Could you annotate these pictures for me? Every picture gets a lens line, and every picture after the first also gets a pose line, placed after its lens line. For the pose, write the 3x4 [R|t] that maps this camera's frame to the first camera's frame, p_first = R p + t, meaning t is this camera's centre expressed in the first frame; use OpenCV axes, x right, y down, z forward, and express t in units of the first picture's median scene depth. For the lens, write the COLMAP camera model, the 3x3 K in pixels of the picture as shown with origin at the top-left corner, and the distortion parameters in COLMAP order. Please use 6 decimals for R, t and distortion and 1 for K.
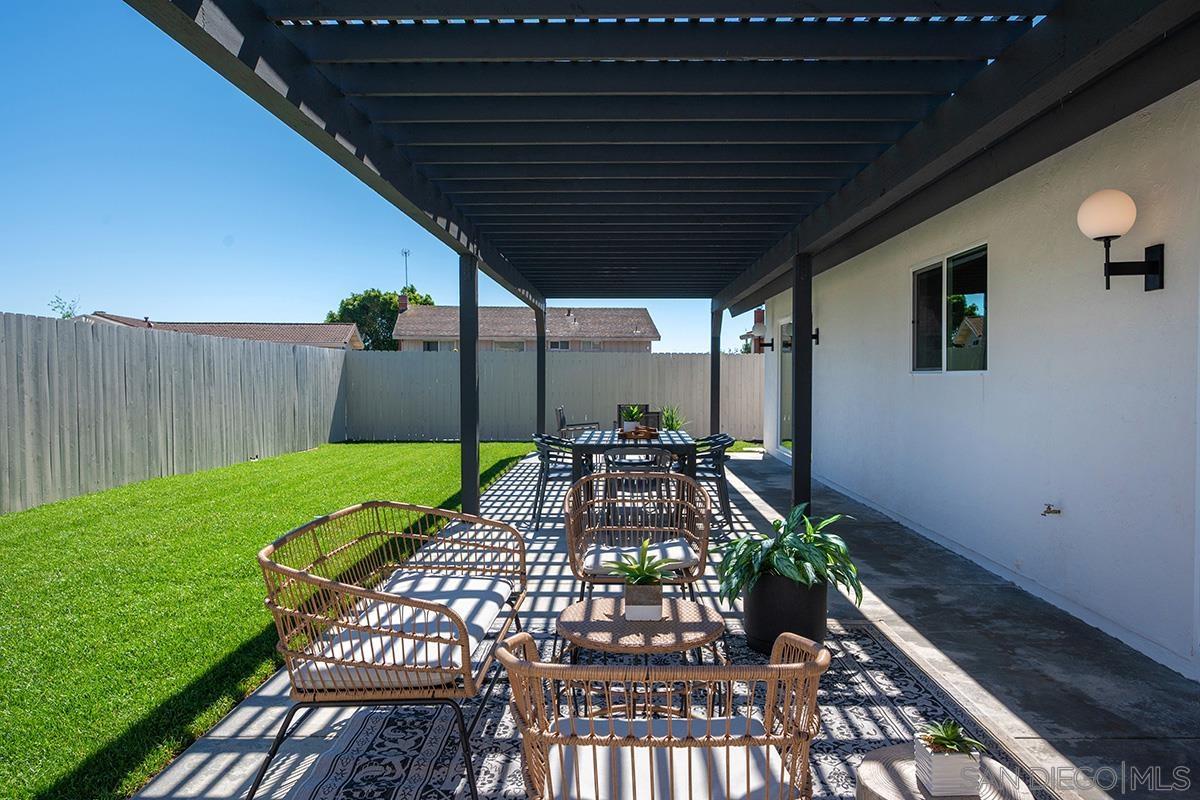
lens RADIAL K [[803.4, 0, 603.3], [0, 803.4, 401.1], [0, 0, 1]] dist [0.010194, 0.001100]
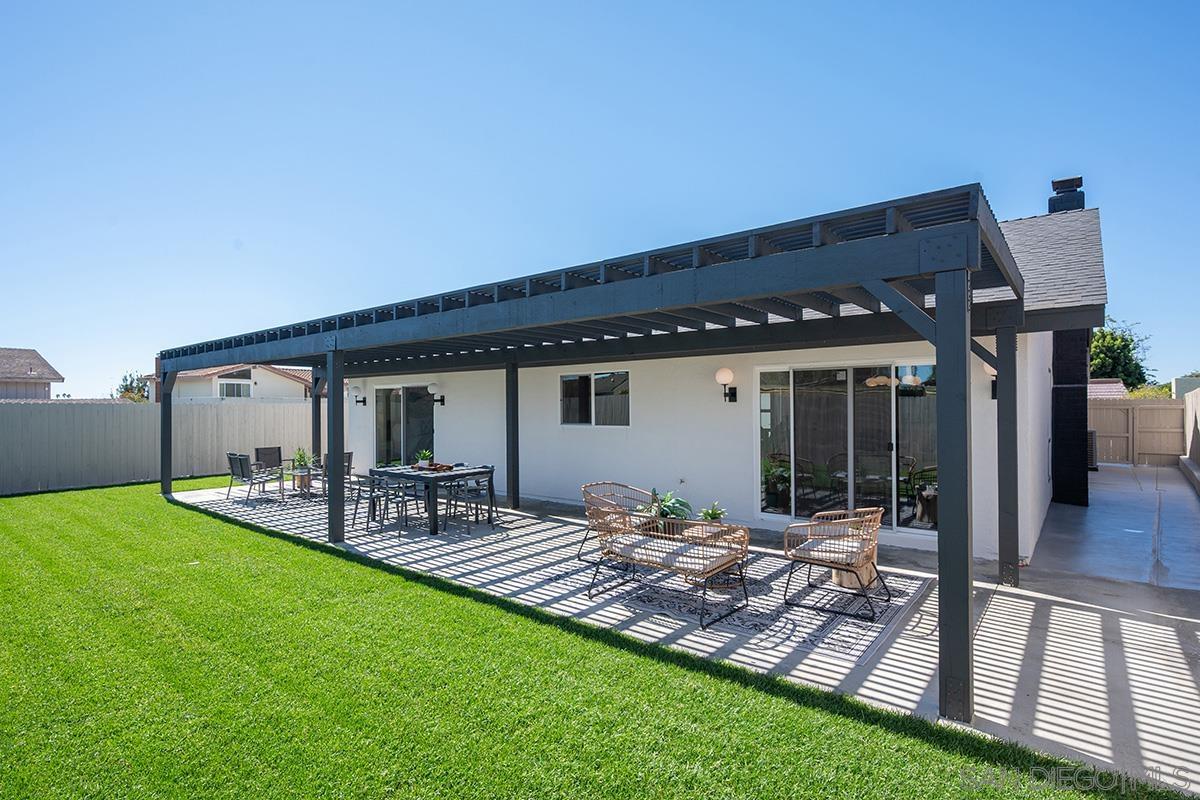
lens RADIAL K [[570.4, 0, 600.4], [0, 570.4, 405.3], [0, 0, 1]] dist [0.000678, 0.000037]
pose [[0.608277, 0.006634, 0.793697, -0.776338], [0.027592, 0.999184, -0.029498, -0.045762], [-0.793245, 0.039843, 0.607598, 0.060378]]
